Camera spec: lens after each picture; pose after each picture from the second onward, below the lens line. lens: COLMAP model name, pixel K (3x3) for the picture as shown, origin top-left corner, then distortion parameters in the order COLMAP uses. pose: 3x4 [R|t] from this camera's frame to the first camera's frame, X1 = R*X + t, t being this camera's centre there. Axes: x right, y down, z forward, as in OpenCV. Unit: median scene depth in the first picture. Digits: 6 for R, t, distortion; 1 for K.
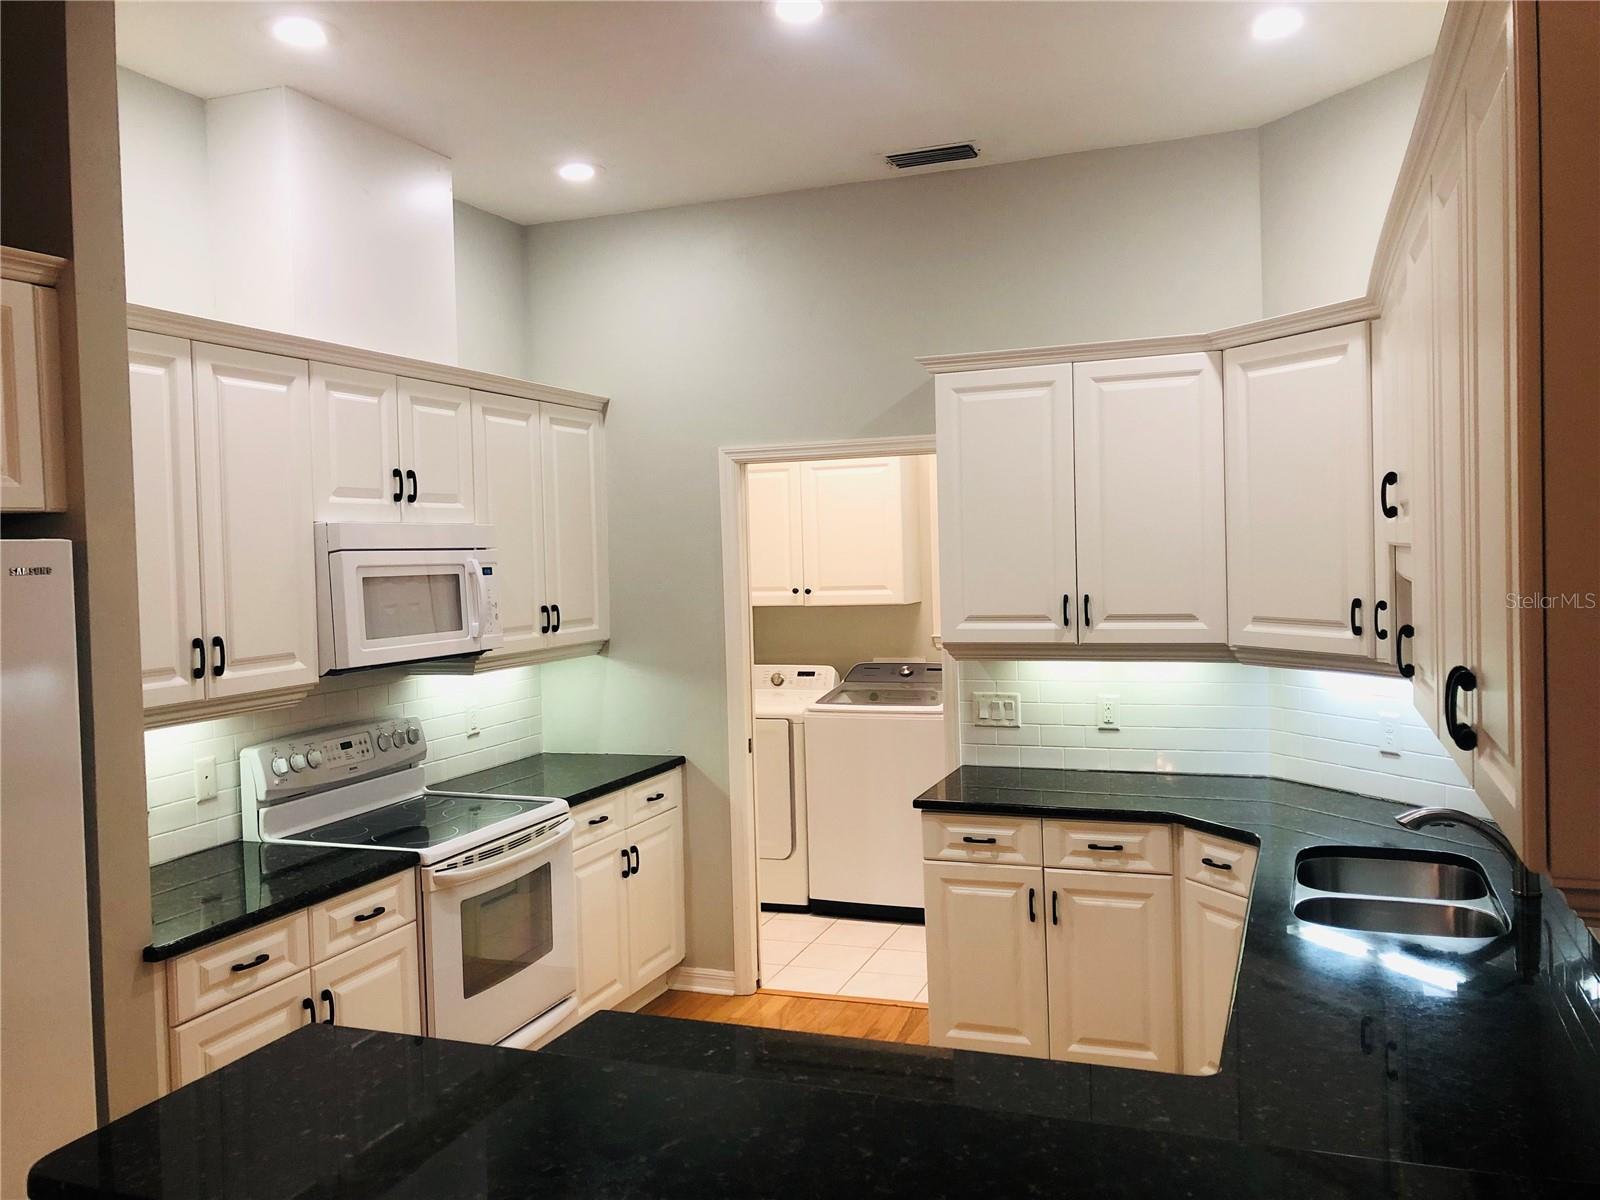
lens RADIAL K [[1333.9, 0, 797.8], [0, 1333.9, 588.9], [0, 0, 1]] dist [0.062210, -0.049162]
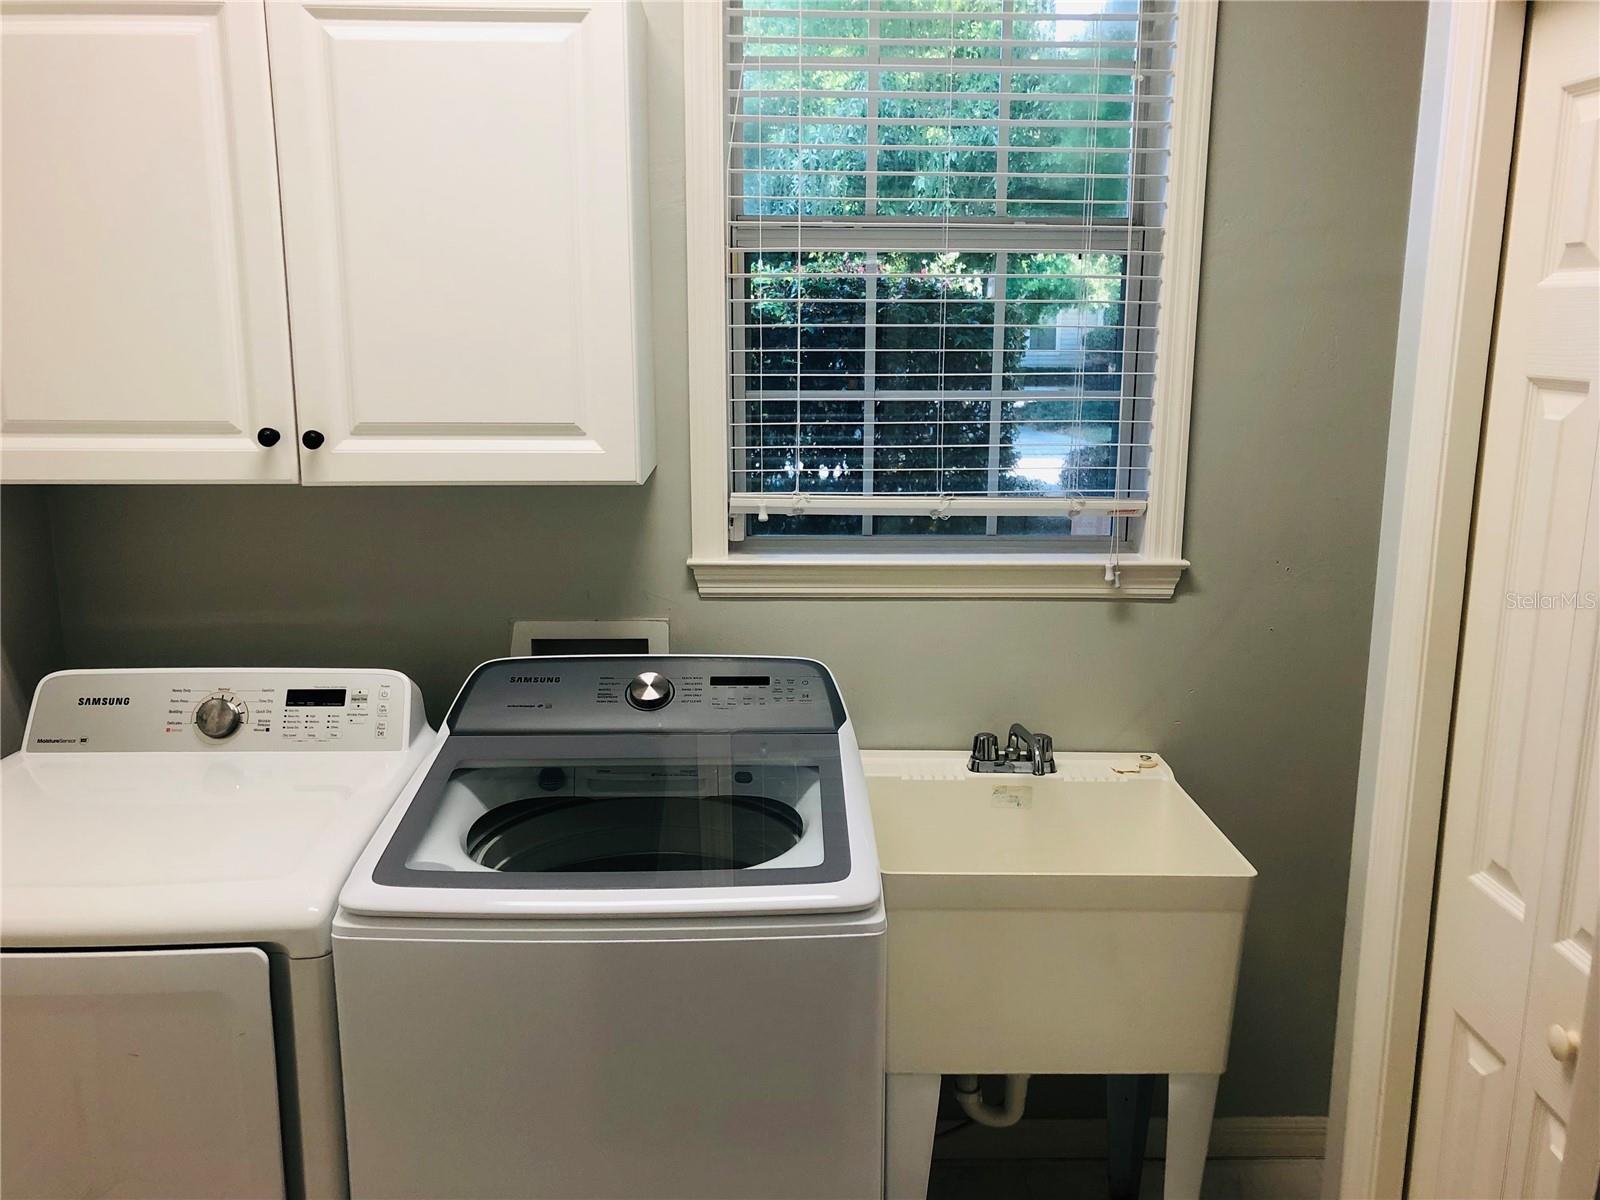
lens RADIAL K [[1333.9, 0, 801.8], [0, 1333.9, 588.8], [0, 0, 1]] dist [0.062210, -0.049162]
pose [[0.925362, -0.041620, 0.376793, -0.009635], [-0.016637, 0.988538, 0.150053, -0.019092], [-0.378720, -0.145122, 0.914063, 1.011112]]
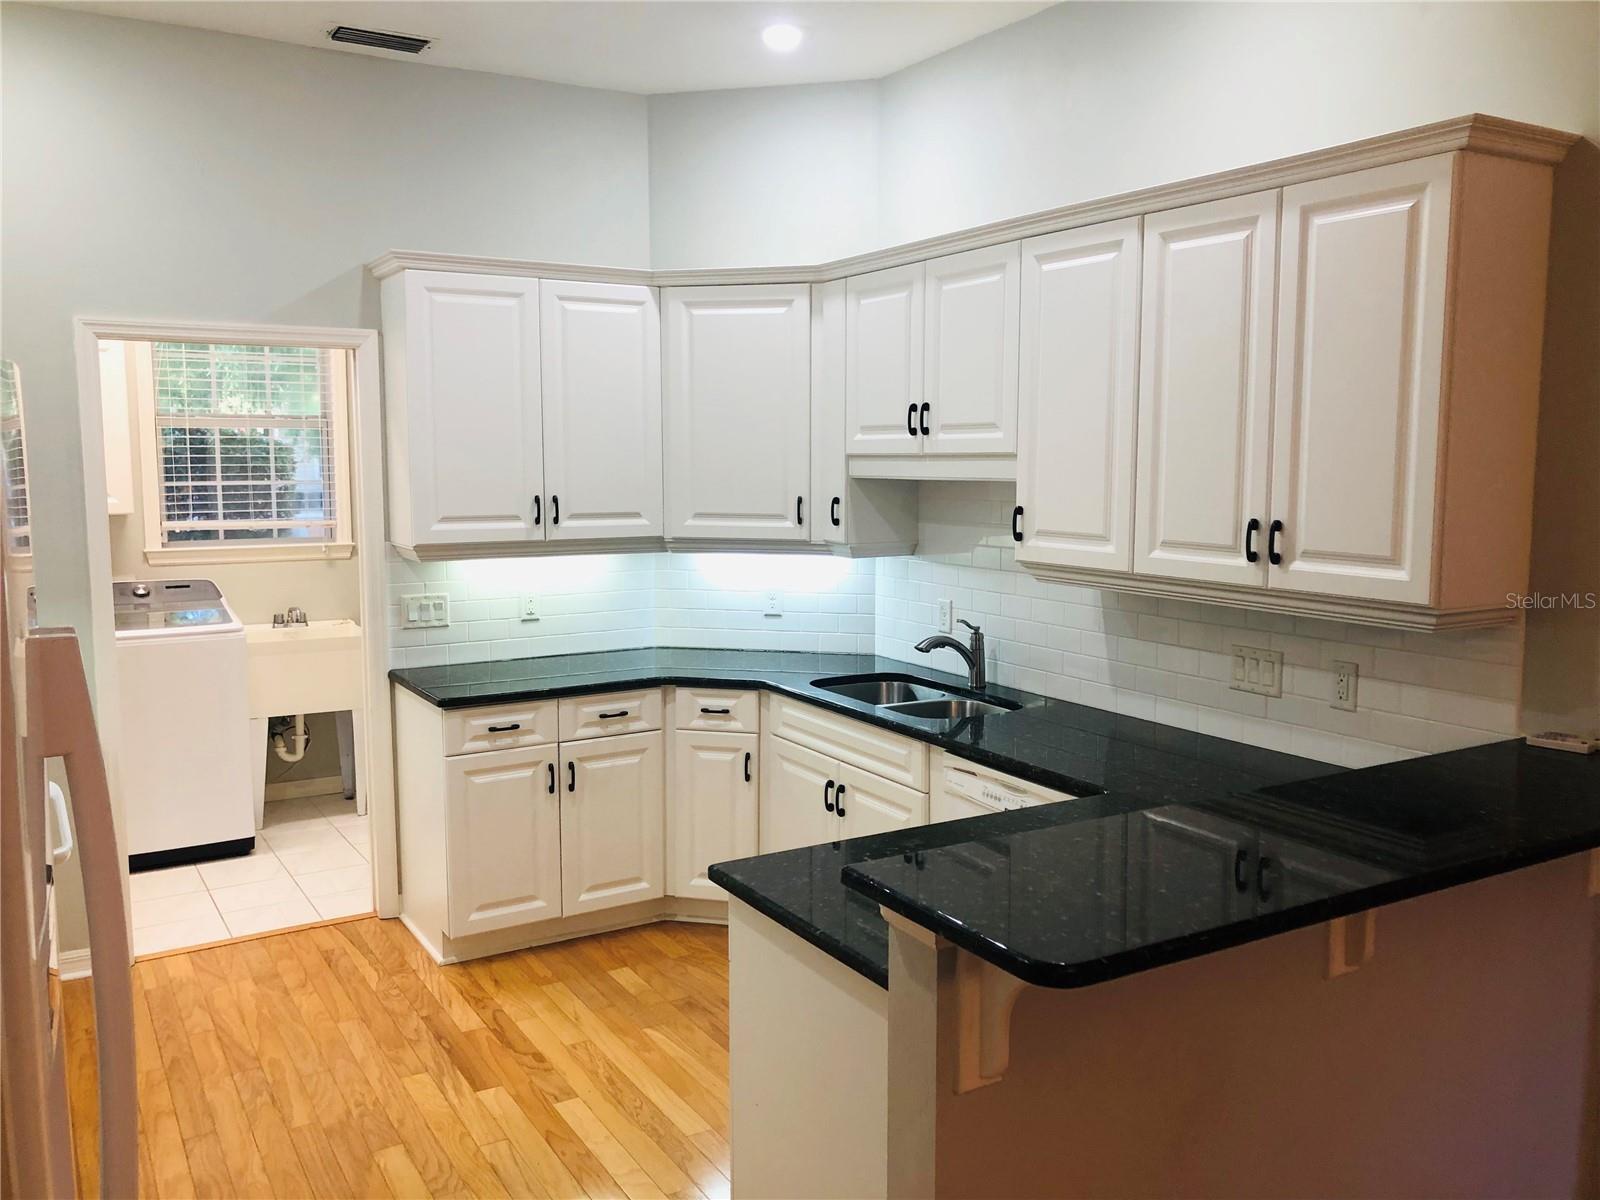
lens RADIAL K [[1333.9, 0, 788.9], [0, 1333.9, 588.9], [0, 0, 1]] dist [0.062210, -0.049162]
pose [[0.616675, -0.054422, 0.785335, -0.522306], [0.010852, 0.998100, 0.060645, 0.016173], [-0.787143, -0.028876, 0.616094, 0.168200]]
